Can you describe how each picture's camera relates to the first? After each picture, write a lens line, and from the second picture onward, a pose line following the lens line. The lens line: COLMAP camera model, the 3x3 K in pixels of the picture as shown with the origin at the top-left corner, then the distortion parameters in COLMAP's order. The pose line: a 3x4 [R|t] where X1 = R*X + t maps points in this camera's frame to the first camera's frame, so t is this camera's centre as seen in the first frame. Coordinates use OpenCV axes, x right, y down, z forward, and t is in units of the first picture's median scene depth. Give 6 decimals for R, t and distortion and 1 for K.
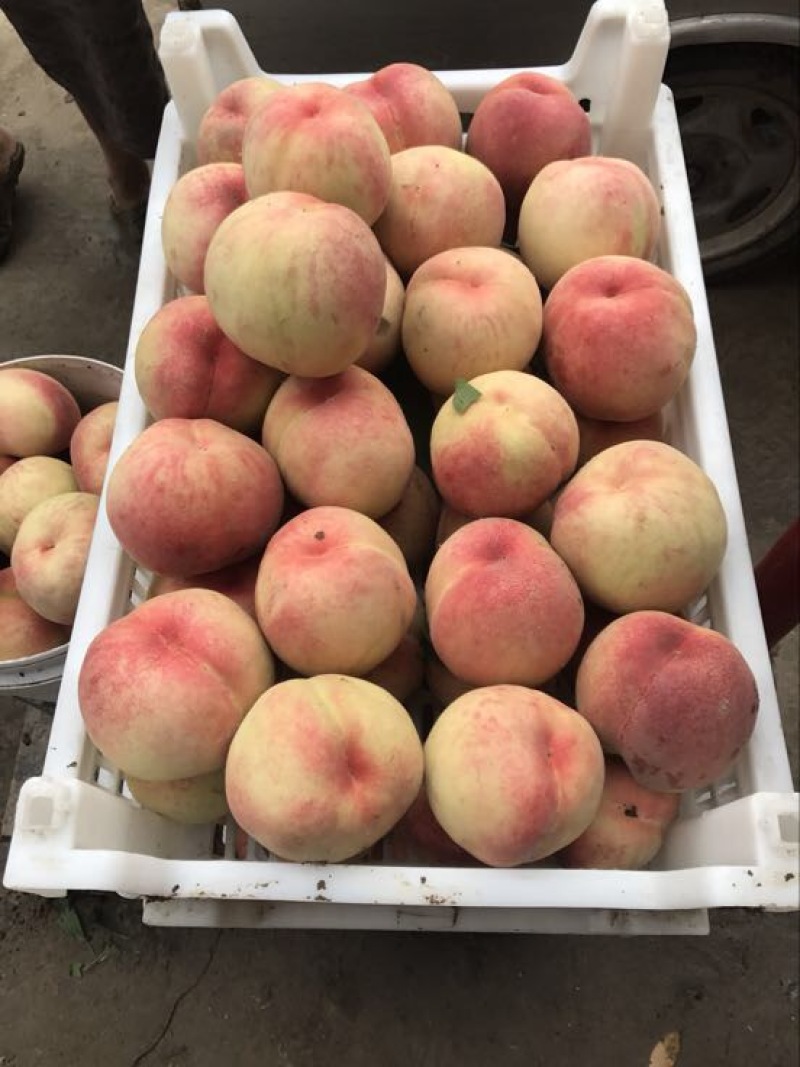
lens RADIAL K [[920.2, 0, 400.0], [0, 920.2, 533.5], [0, 0, 1]] dist [0.010856, -0.020424]
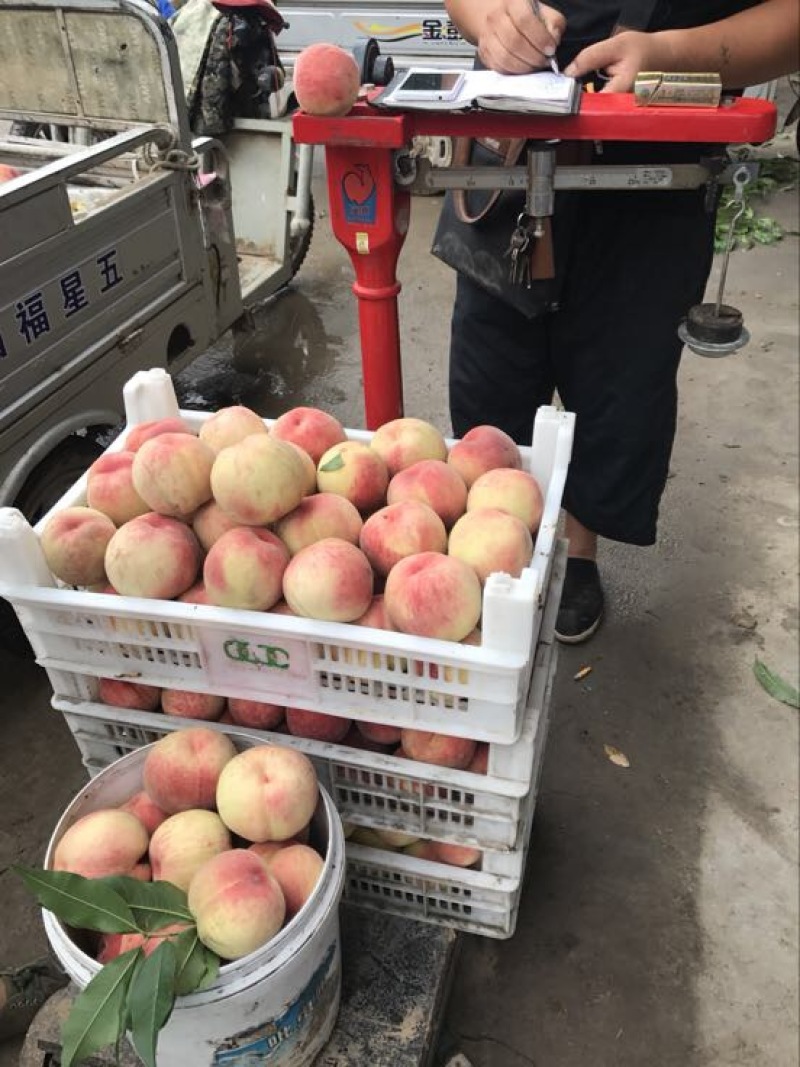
lens RADIAL K [[920.2, 0, 400.0], [0, 920.2, 533.5], [0, 0, 1]] dist [0.010856, -0.020424]
pose [[0.243221, -0.574960, 0.781194, -0.785847], [0.889270, 0.453801, 0.057128, -0.034933], [-0.387352, 0.680798, 0.621669, -0.098742]]
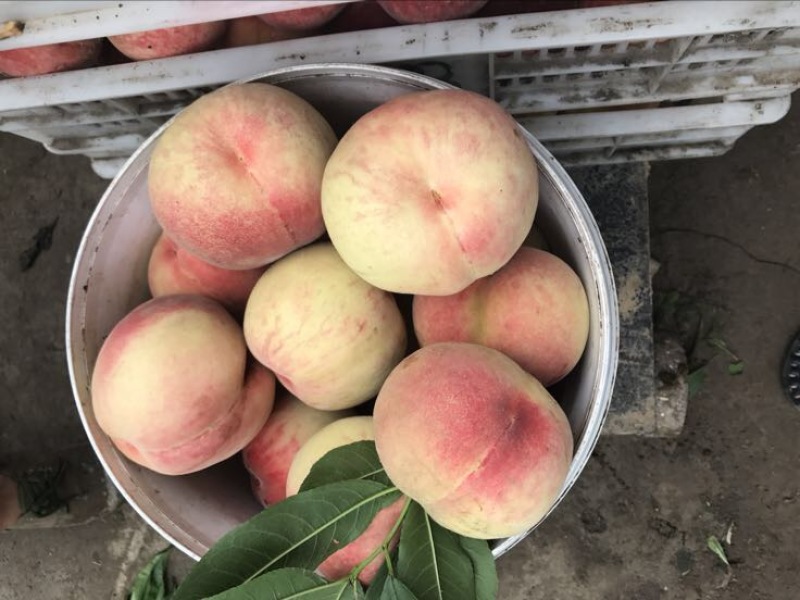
lens RADIAL K [[668.3, 0, 400.0], [0, 668.3, 300.0], [0, 0, 1]] dist [0.002416, 0.005752]
pose [[-0.059478, -0.995369, 0.075517, -0.318581], [0.957236, -0.035415, 0.287133, -0.087141], [-0.283129, 0.089366, 0.954909, 0.410019]]
